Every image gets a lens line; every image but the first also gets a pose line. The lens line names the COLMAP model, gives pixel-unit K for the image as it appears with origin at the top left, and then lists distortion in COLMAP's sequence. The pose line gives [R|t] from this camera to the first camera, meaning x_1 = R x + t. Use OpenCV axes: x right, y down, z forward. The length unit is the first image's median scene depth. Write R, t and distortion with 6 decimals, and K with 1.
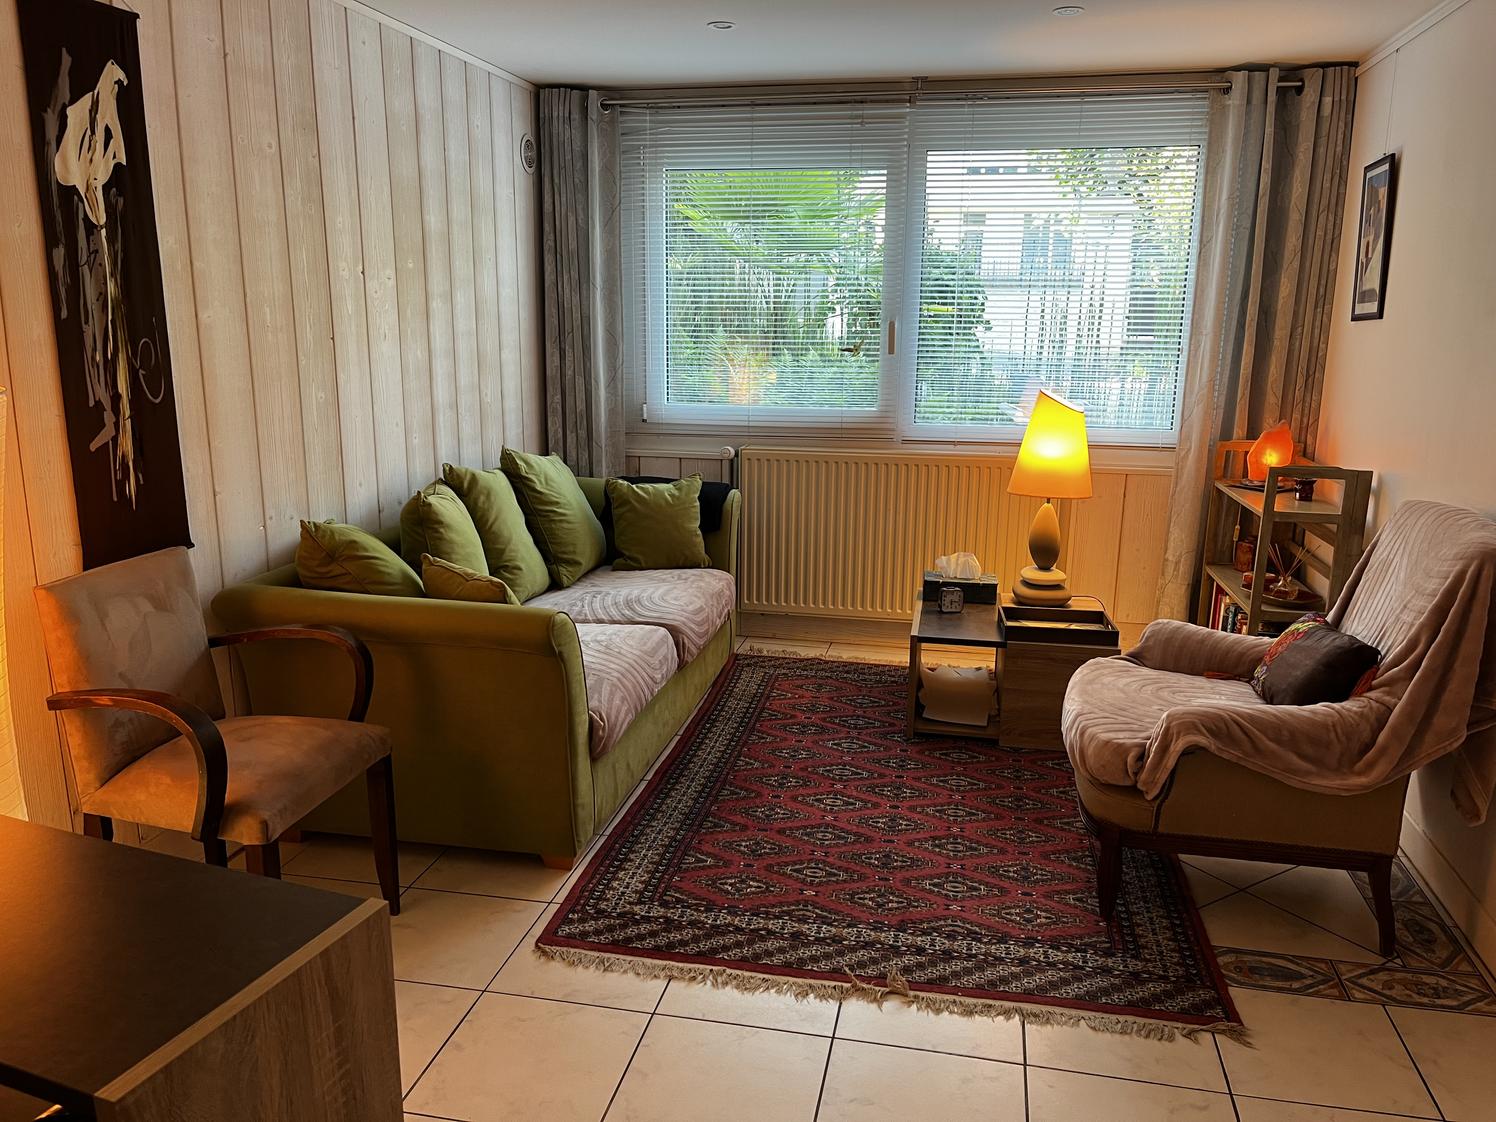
lens RADIAL K [[1097.8, 0, 748.0], [0, 1097.8, 561.0], [0, 0, 1]] dist [0.036945, -0.089918]
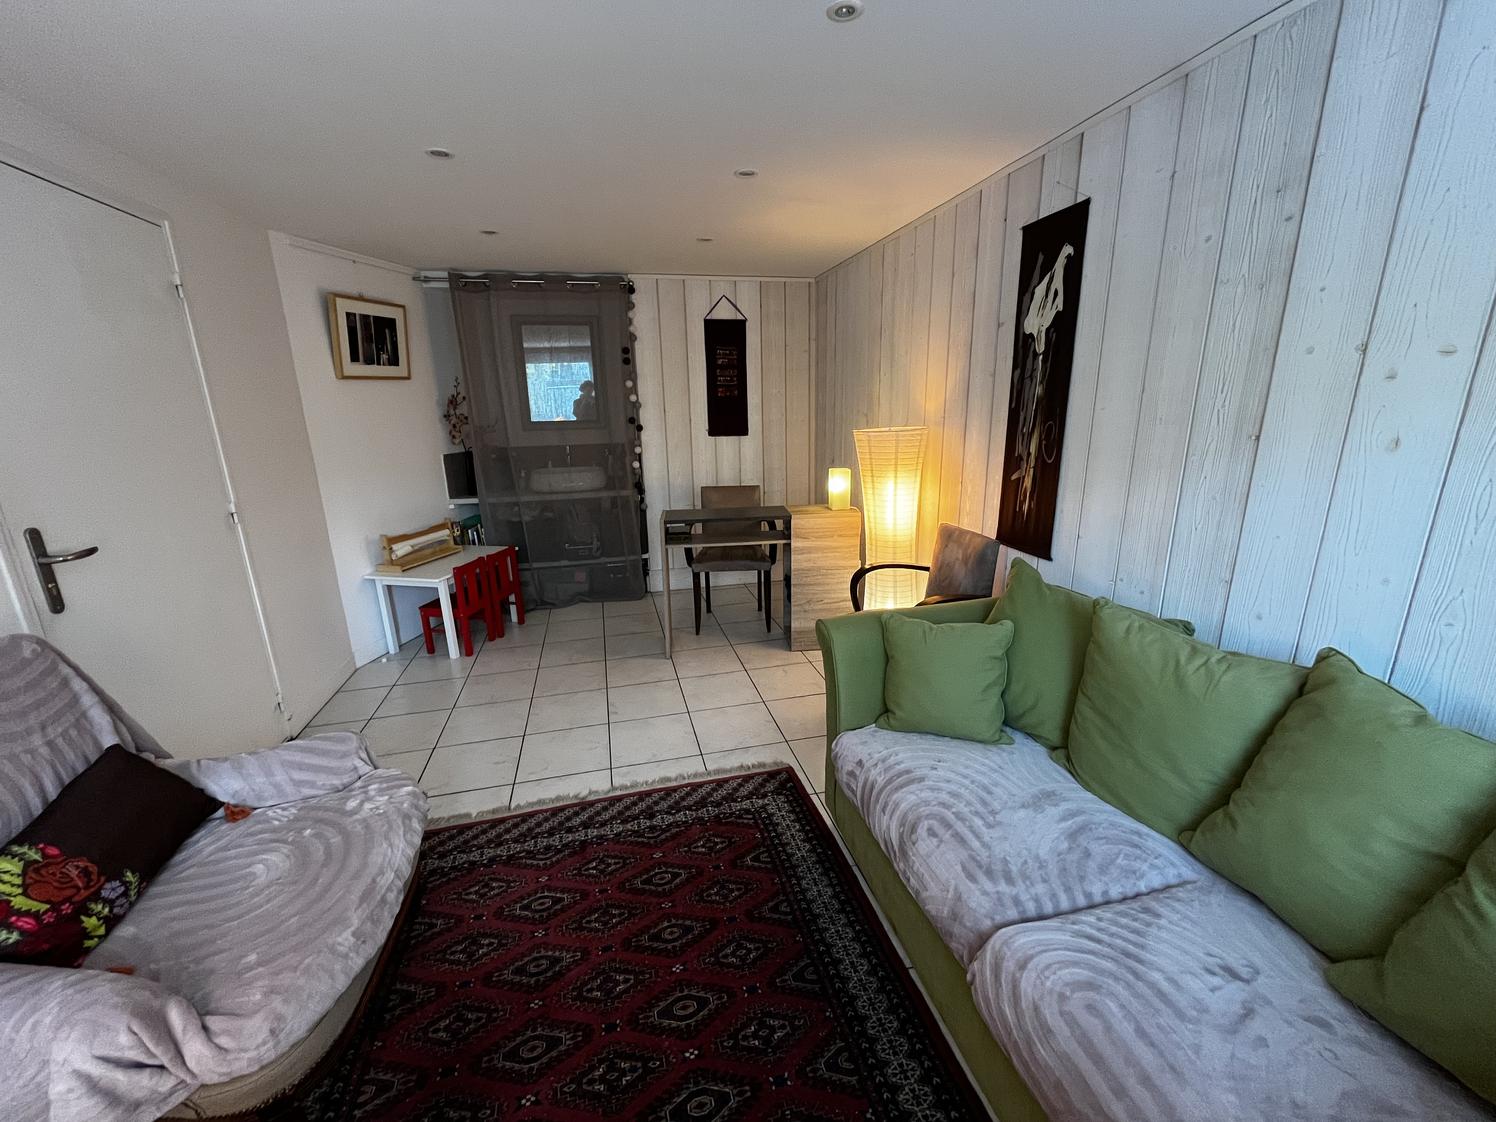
lens RADIAL K [[607.2, 0, 748.0], [0, 607.2, 561.0], [0, 0, 1]] dist [-0.001325, 0.000042]
pose [[-0.898152, 0.118810, -0.423328, 0.251209], [-0.089848, 0.892889, 0.441221, -0.383147], [0.430406, 0.434319, -0.791276, 1.647905]]
